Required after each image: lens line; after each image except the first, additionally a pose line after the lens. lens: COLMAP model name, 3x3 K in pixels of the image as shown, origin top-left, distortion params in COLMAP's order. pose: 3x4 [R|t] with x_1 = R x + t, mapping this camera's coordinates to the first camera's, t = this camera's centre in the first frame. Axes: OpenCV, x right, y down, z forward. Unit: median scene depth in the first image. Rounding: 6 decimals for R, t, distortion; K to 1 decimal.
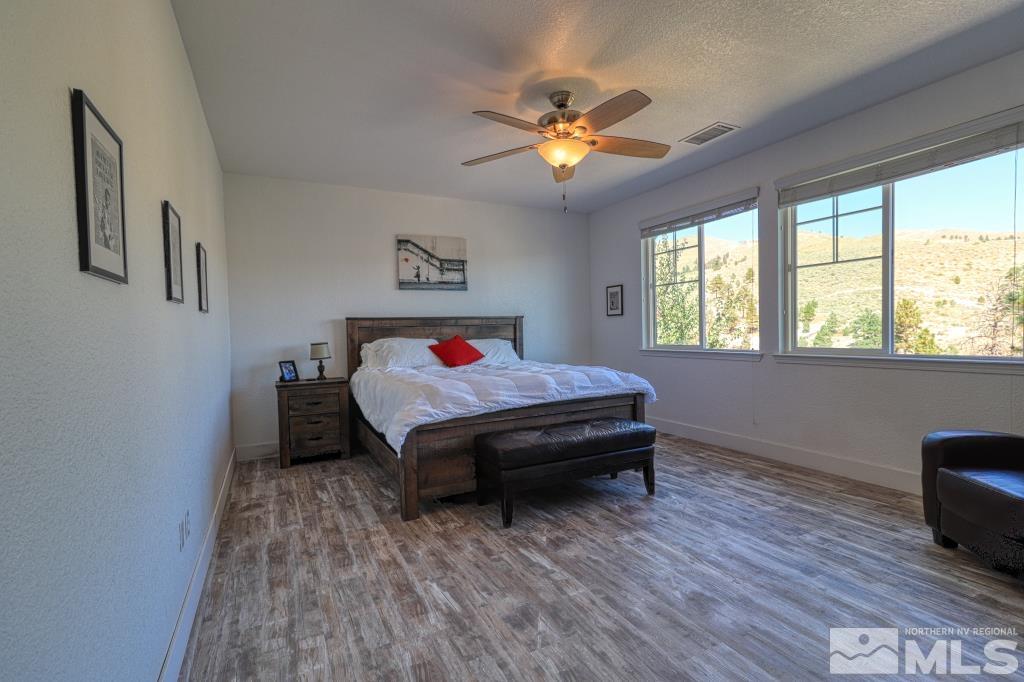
lens RADIAL K [[472.3, 0, 514.0], [0, 472.3, 337.2], [0, 0, 1]] dist [0.002087, 0.001242]
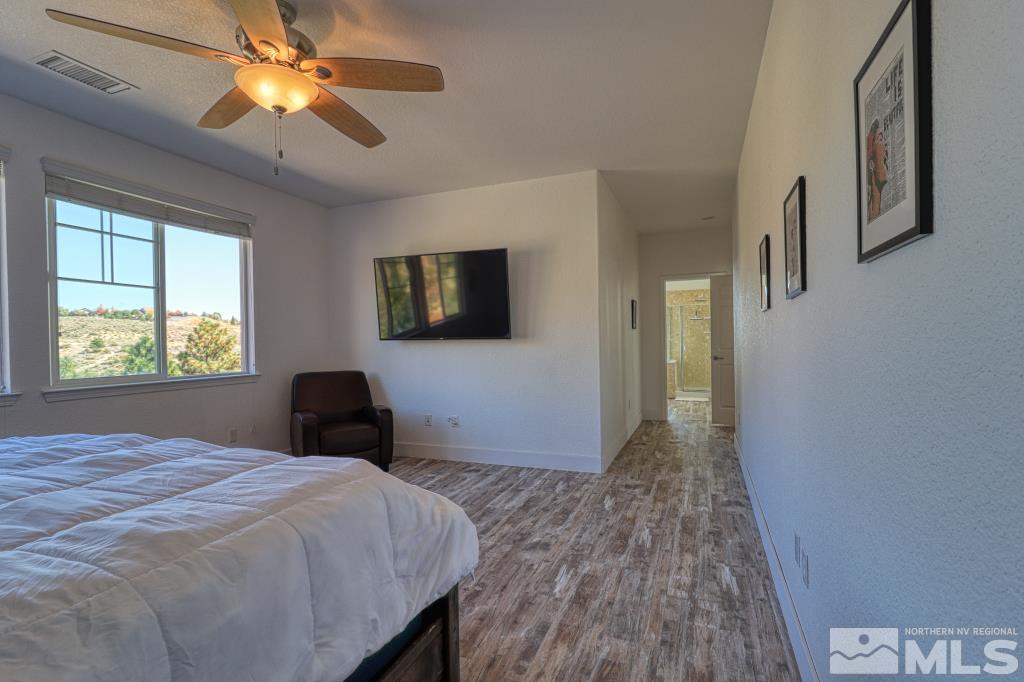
lens RADIAL K [[472.3, 0, 513.6], [0, 472.3, 346.6], [0, 0, 1]] dist [0.002087, 0.001242]
pose [[-0.652633, 0.026396, 0.757214, -0.930636], [0.041397, 0.999142, 0.000850, -0.006094], [-0.756542, 0.031901, -0.653166, 1.788345]]
